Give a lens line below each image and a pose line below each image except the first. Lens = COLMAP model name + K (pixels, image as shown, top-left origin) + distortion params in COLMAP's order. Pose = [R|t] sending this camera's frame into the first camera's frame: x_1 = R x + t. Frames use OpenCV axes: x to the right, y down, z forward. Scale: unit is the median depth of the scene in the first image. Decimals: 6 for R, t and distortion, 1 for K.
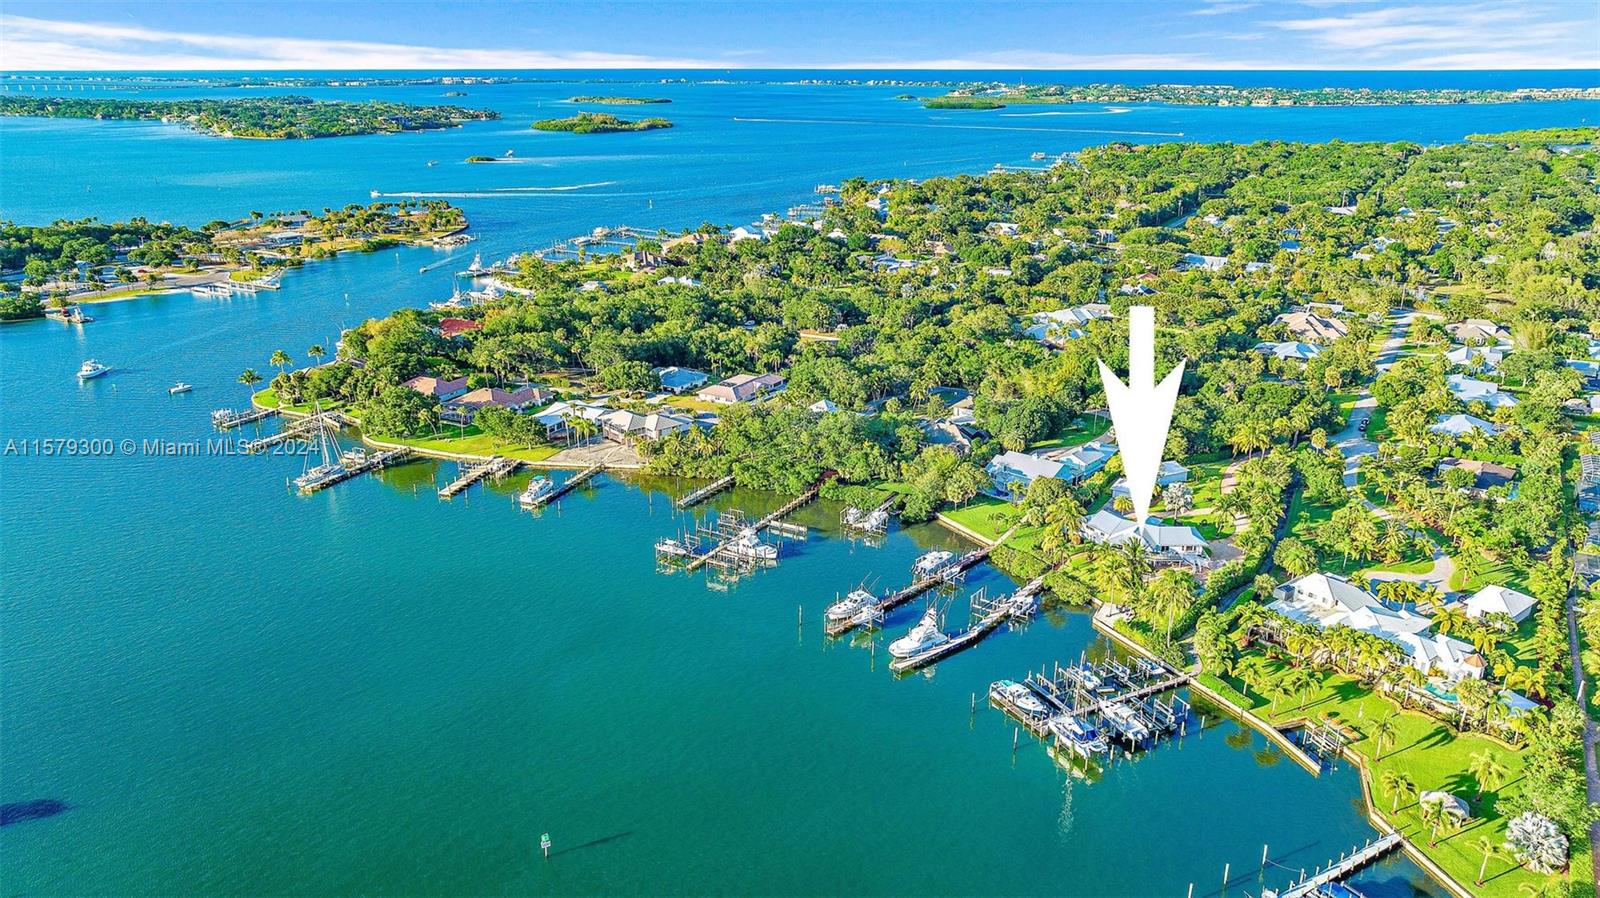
lens RADIAL K [[1158.1, 0, 800.0], [0, 1158.1, 449.0], [0, 0, 1]] dist [-0.001490, 0.000145]
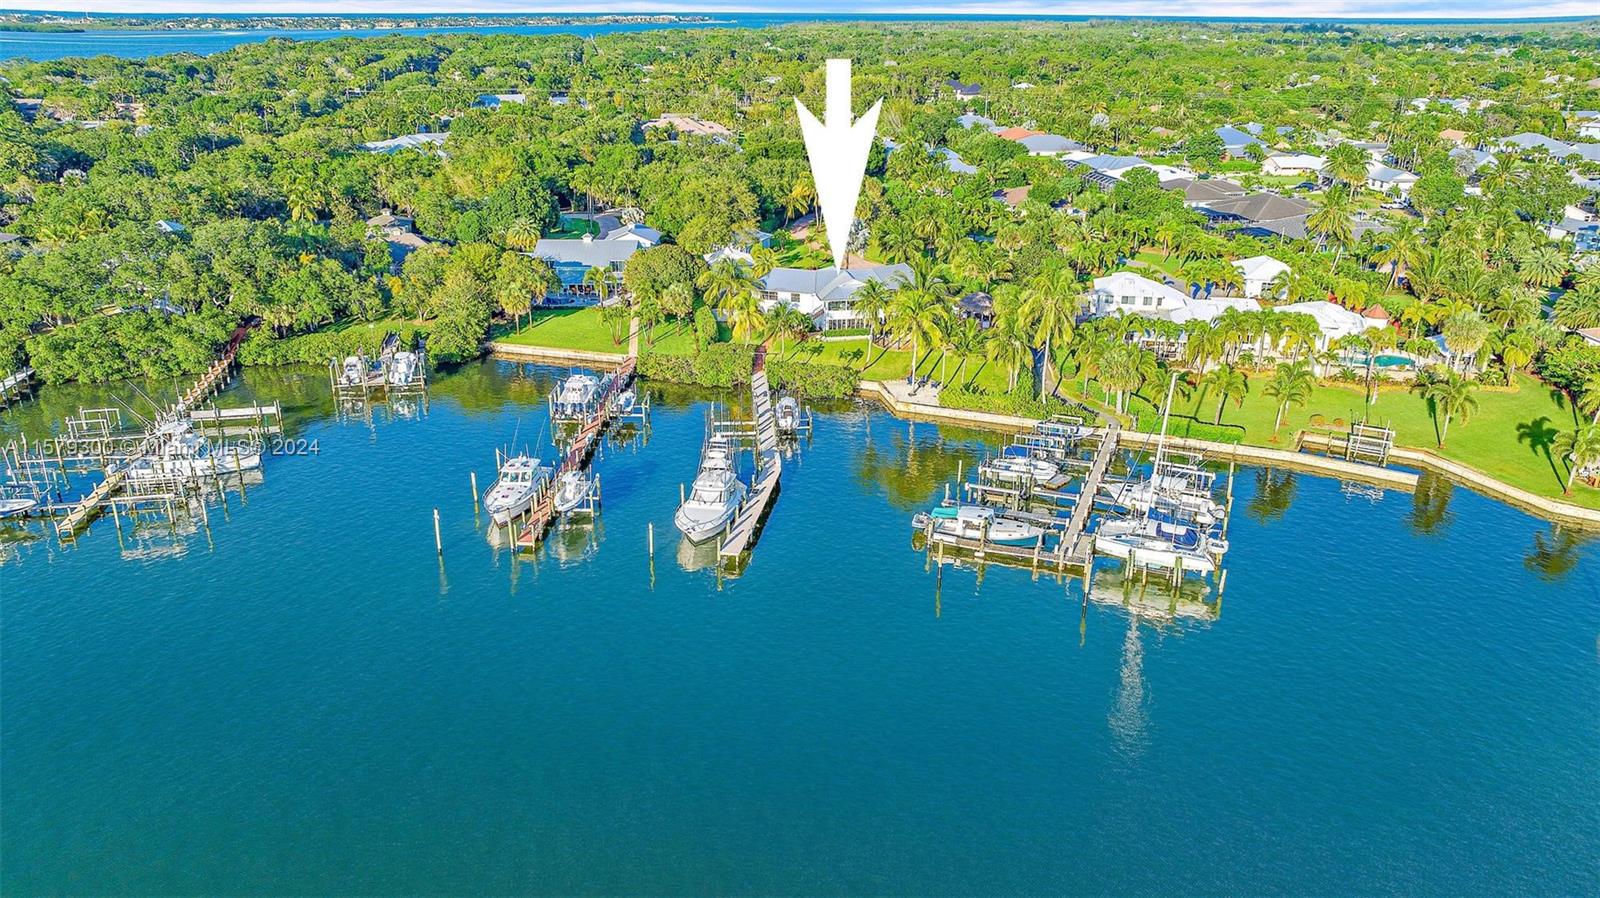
lens RADIAL K [[1164.6, 0, 800.0], [0, 1164.6, 449.0], [0, 0, 1]] dist [-0.038671, 0.031231]
pose [[0.750081, -0.231441, 0.619526, -0.132035], [0.211024, 0.971556, 0.107458, 0.076982], [-0.626775, 0.050133, 0.777586, 0.462500]]
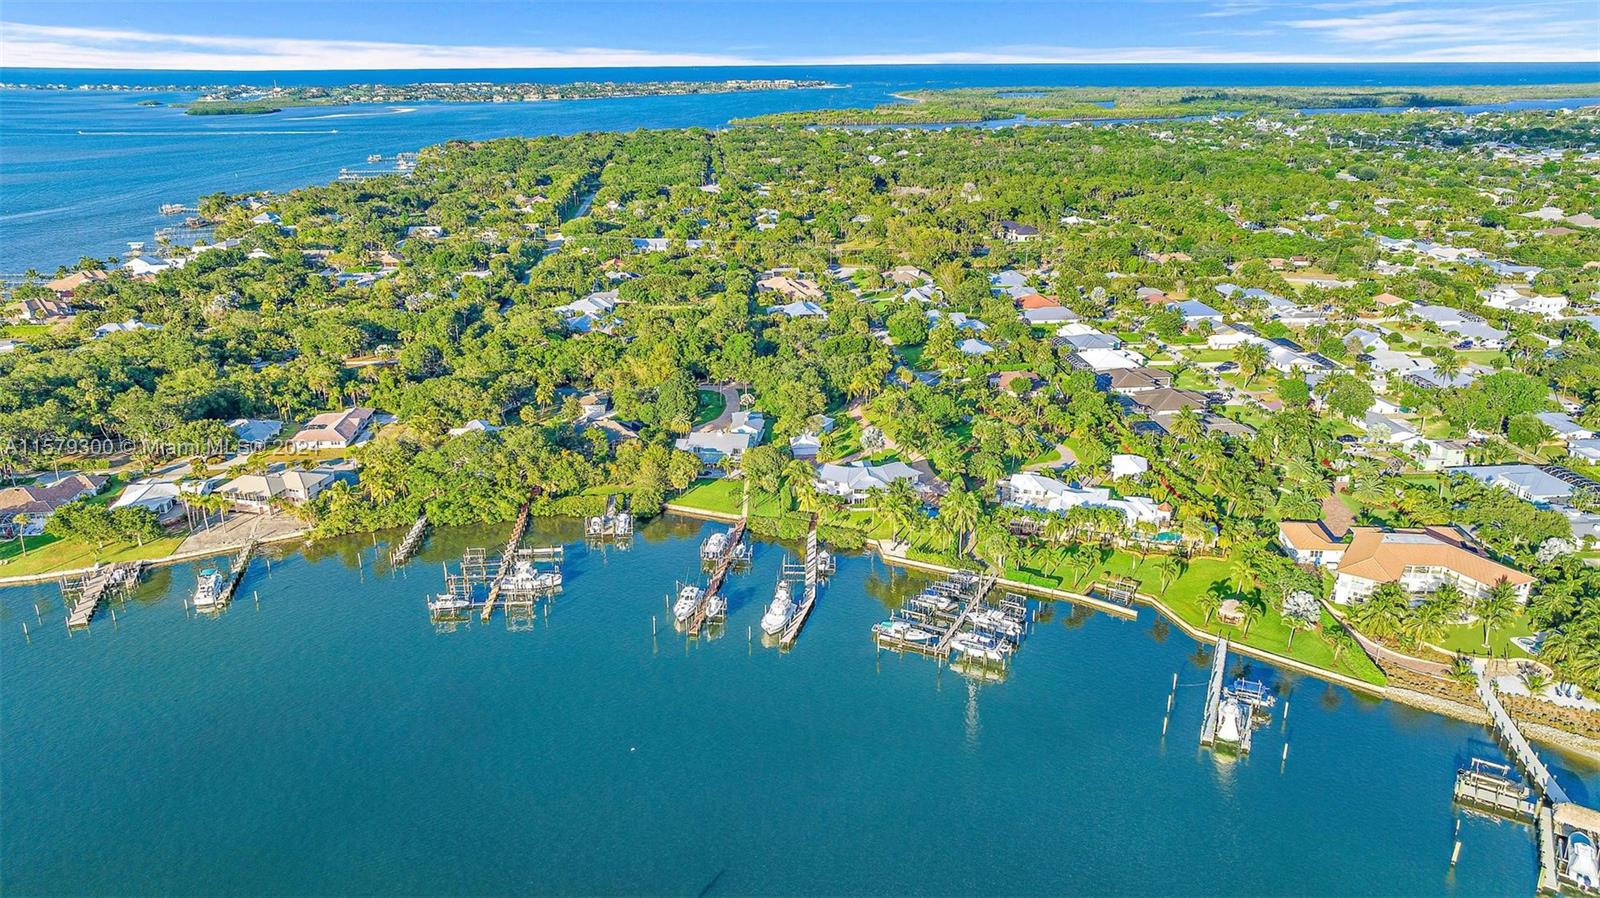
lens RADIAL K [[1142.8, 0, 800.0], [0, 1142.8, 449.0], [0, 0, 1]] dist [-0.029648, 0.046095]
pose [[0.810936, -0.195774, 0.551413, -0.326214], [0.192431, 0.979179, 0.064650, -0.033013], [-0.552588, 0.053681, 0.831724, 0.101021]]
